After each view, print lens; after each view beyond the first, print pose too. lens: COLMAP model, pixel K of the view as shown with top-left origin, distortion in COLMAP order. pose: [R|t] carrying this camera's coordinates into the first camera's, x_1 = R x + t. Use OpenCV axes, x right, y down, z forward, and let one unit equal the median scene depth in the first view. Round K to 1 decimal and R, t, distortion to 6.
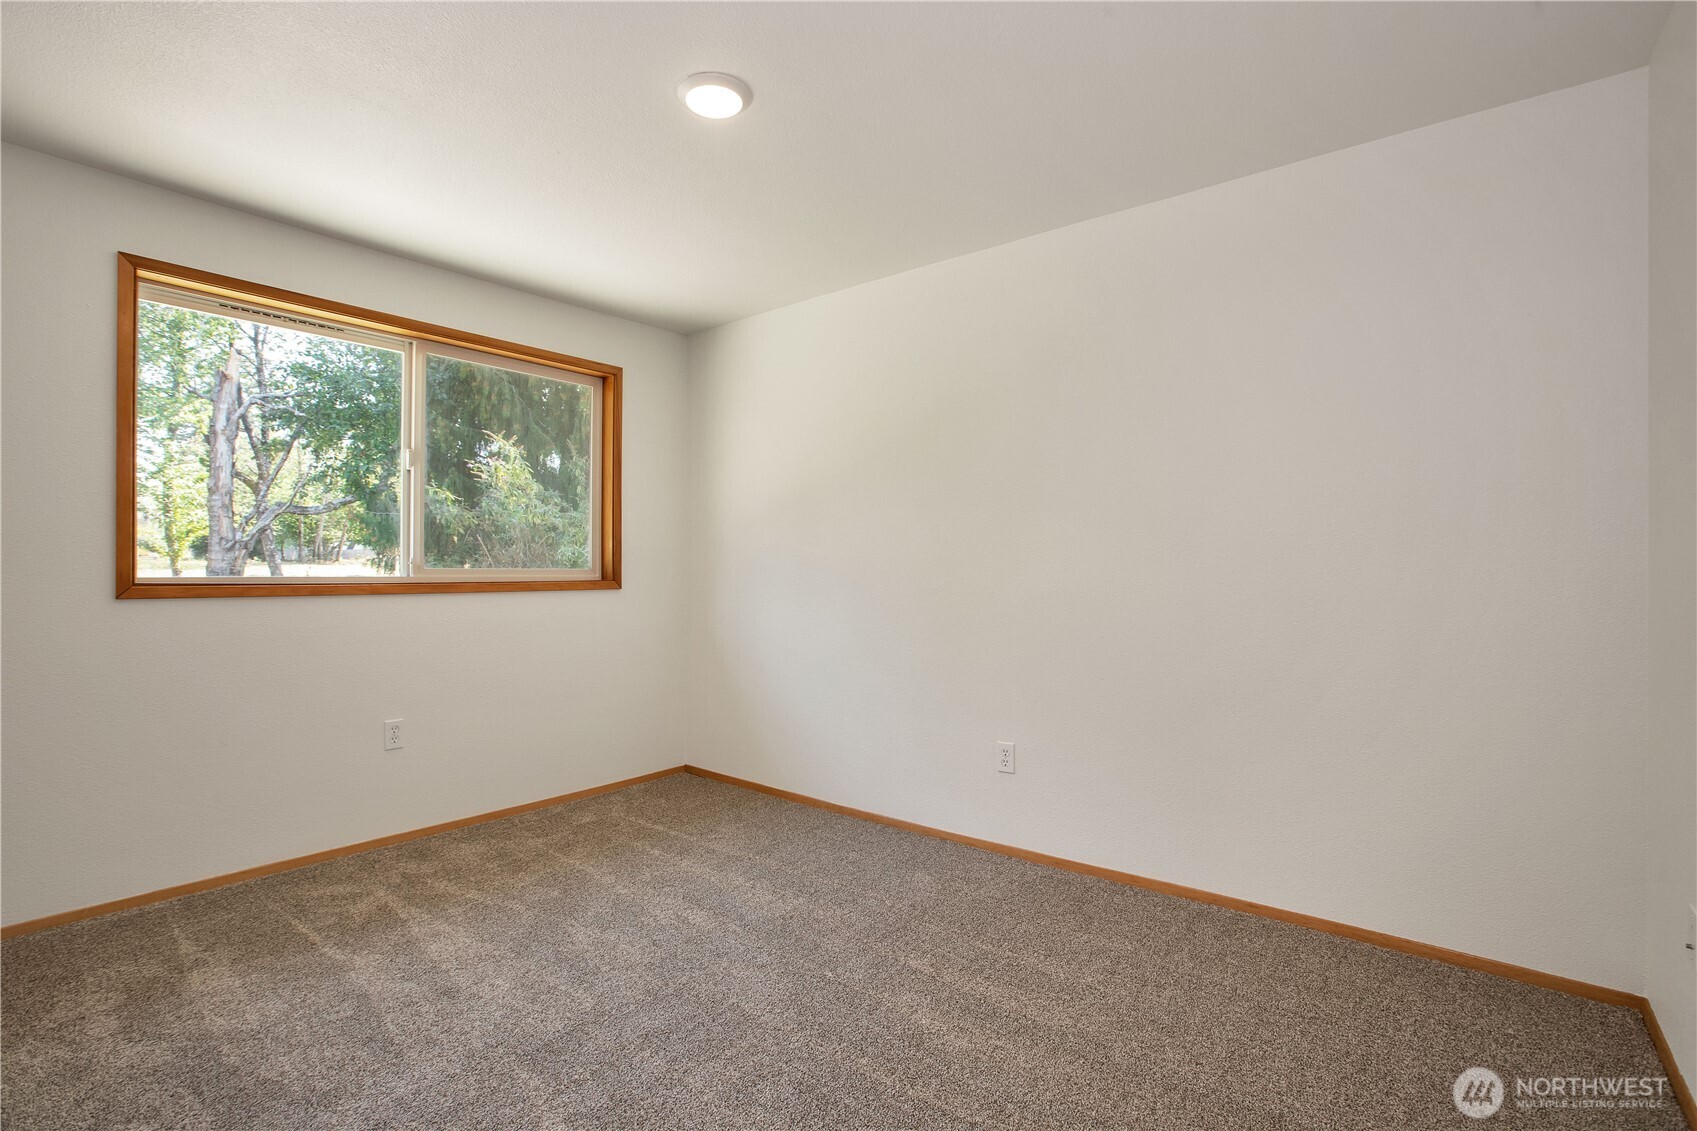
lens RADIAL K [[784.8, 0, 866.4], [0, 784.8, 568.6], [0, 0, 1]] dist [-0.014304, 0.000075]
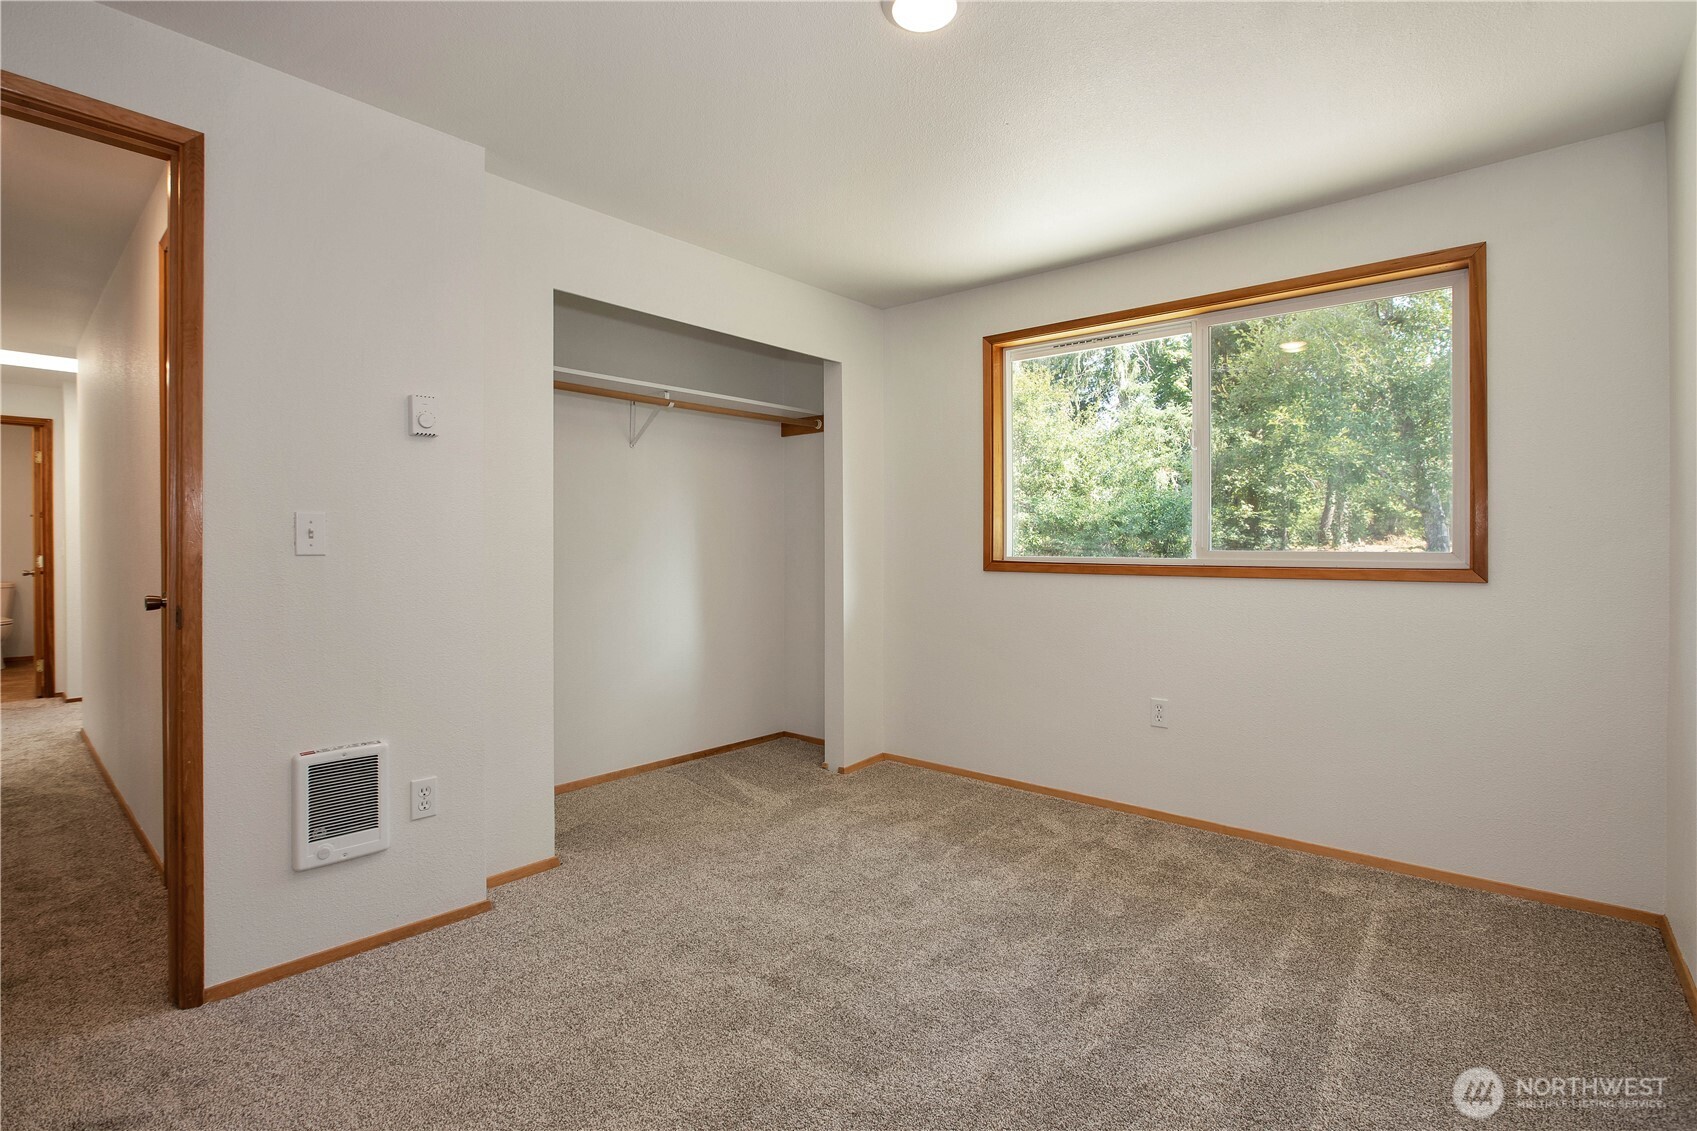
lens RADIAL K [[784.8, 0, 849.8], [0, 784.8, 556.0], [0, 0, 1]] dist [-0.014304, 0.000075]
pose [[-0.026916, 0.004592, -0.999627, 0.447437], [-0.005853, 0.999972, 0.004751, 0.004321], [0.999621, 0.005978, -0.026889, 0.643132]]
